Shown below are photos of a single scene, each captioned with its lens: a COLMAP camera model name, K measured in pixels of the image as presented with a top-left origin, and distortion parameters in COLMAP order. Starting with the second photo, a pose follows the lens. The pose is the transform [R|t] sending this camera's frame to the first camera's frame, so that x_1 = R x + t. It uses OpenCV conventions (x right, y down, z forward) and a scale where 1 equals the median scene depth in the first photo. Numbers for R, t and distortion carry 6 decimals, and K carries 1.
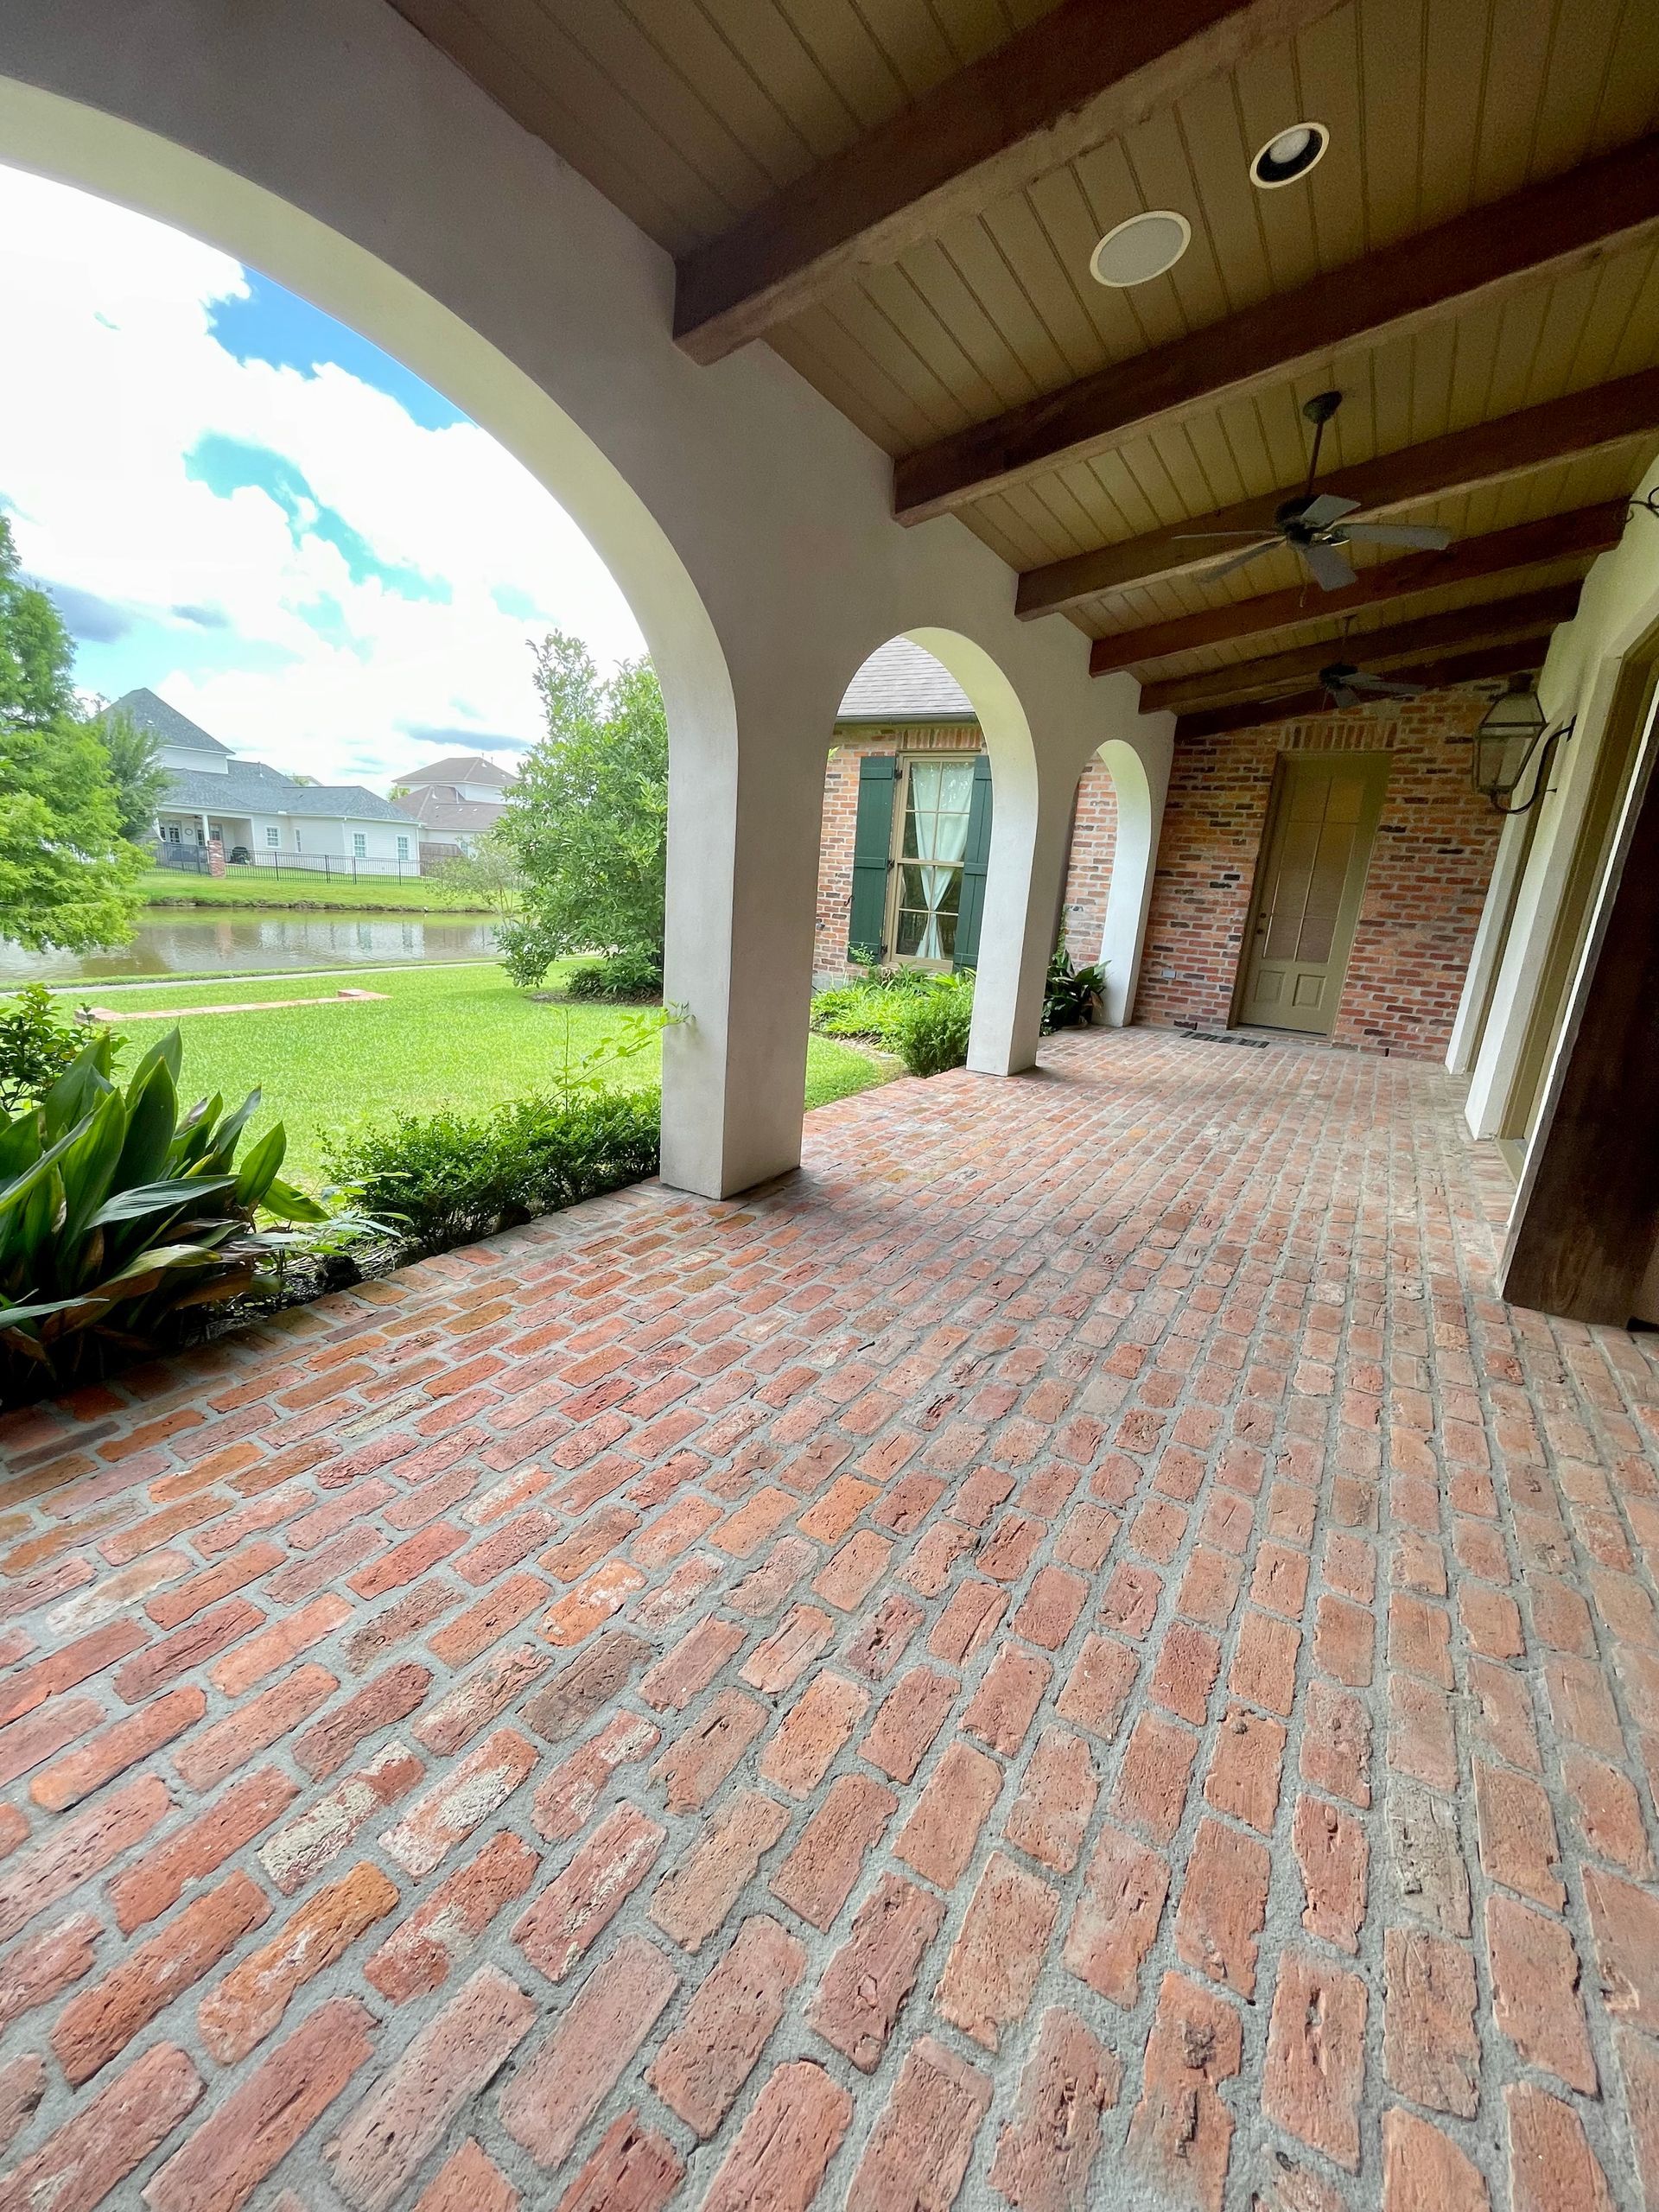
lens RADIAL K [[897.3, 0, 829.9], [0, 897.3, 1104.2], [0, 0, 1]] dist [-0.001715, 0.000508]
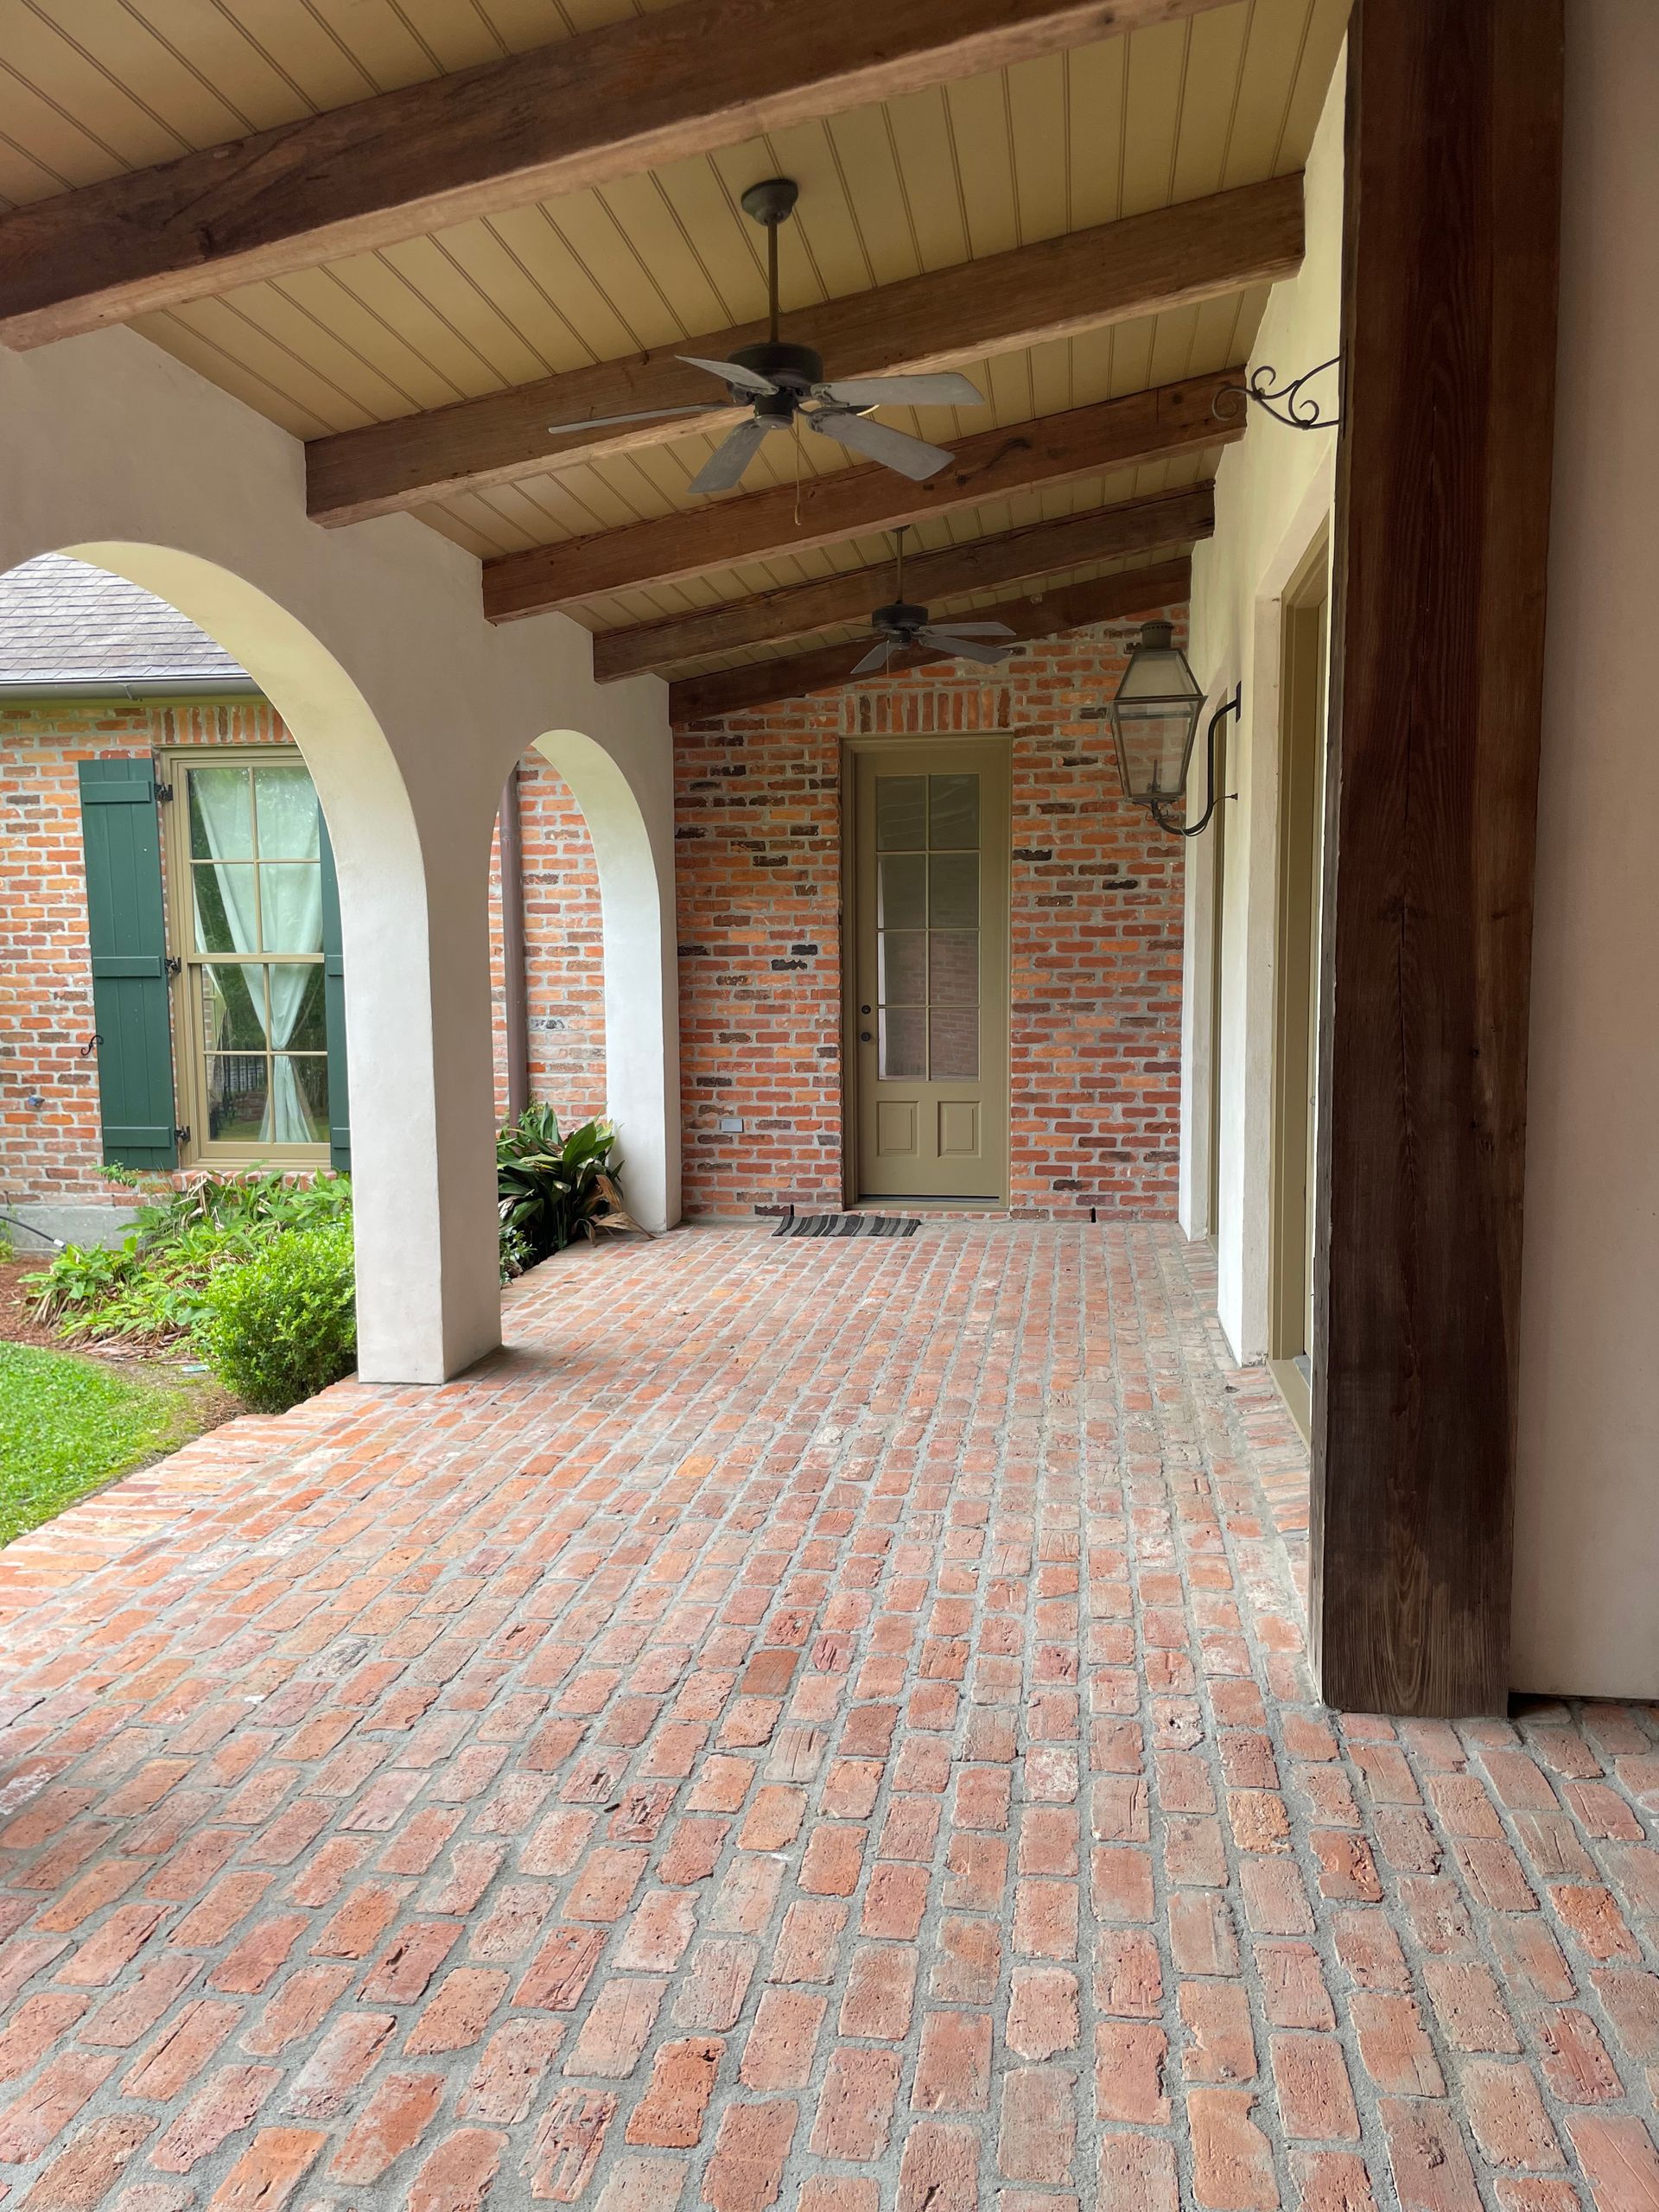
lens RADIAL K [[1659.1, 0, 823.1], [0, 1659.1, 1105.9], [0, 0, 1]] dist [0.070615, -0.069359]
pose [[0.919139, -0.113921, 0.377101, 0.075875], [0.167072, 0.979646, -0.111270, -0.055855], [-0.356750, 0.165276, 0.919464, 0.060090]]
